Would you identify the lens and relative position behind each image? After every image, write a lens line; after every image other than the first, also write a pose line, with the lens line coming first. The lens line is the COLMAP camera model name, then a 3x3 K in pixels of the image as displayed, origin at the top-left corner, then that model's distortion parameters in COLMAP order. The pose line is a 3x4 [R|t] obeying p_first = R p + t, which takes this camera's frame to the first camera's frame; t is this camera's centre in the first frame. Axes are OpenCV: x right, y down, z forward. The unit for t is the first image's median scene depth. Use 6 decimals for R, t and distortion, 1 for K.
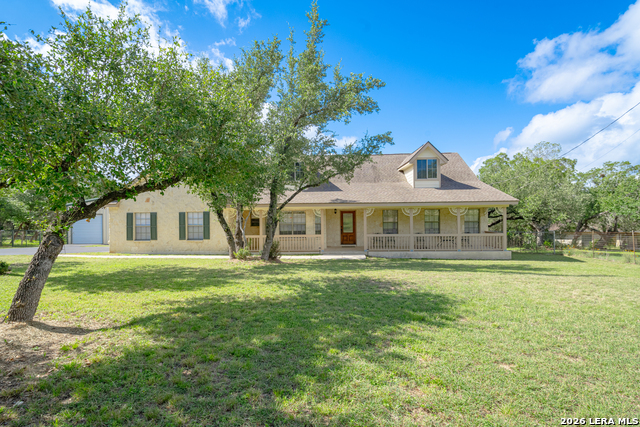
lens RADIAL K [[370.8, 0, 320.0], [0, 370.8, 213.5], [0, 0, 1]] dist [-0.001841, -0.000358]
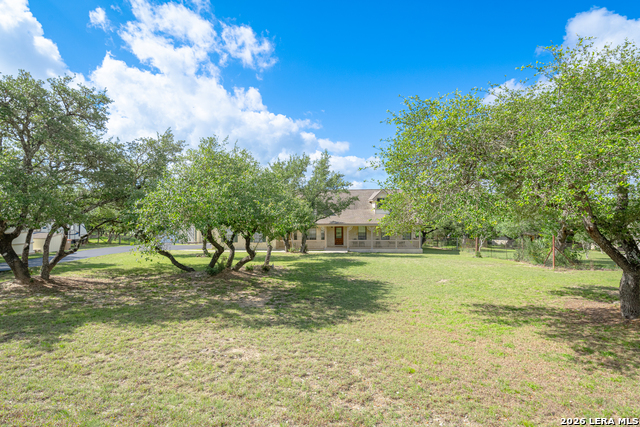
lens RADIAL K [[312.8, 0, 320.0], [0, 312.8, 213.5], [0, 0, 1]] dist [-0.015309, -0.000633]
pose [[0.999874, 0.005002, 0.015069, -0.044714], [-0.004866, 0.999947, -0.009055, -0.062473], [-0.015114, 0.008980, 0.999845, -0.587382]]
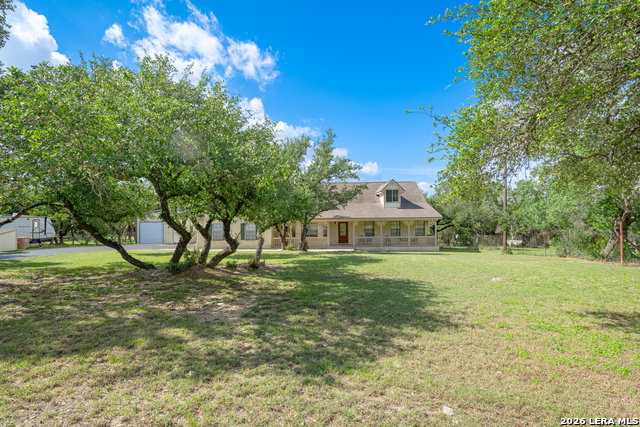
lens RADIAL K [[328.1, 0, 326.4], [0, 328.1, 214.7], [0, 0, 1]] dist [-0.011571, -0.000297]
pose [[0.999350, 0.000577, 0.036057, -0.052804], [-0.000258, 0.999961, -0.008853, -0.028608], [-0.036061, 0.008838, 0.999311, -0.452454]]
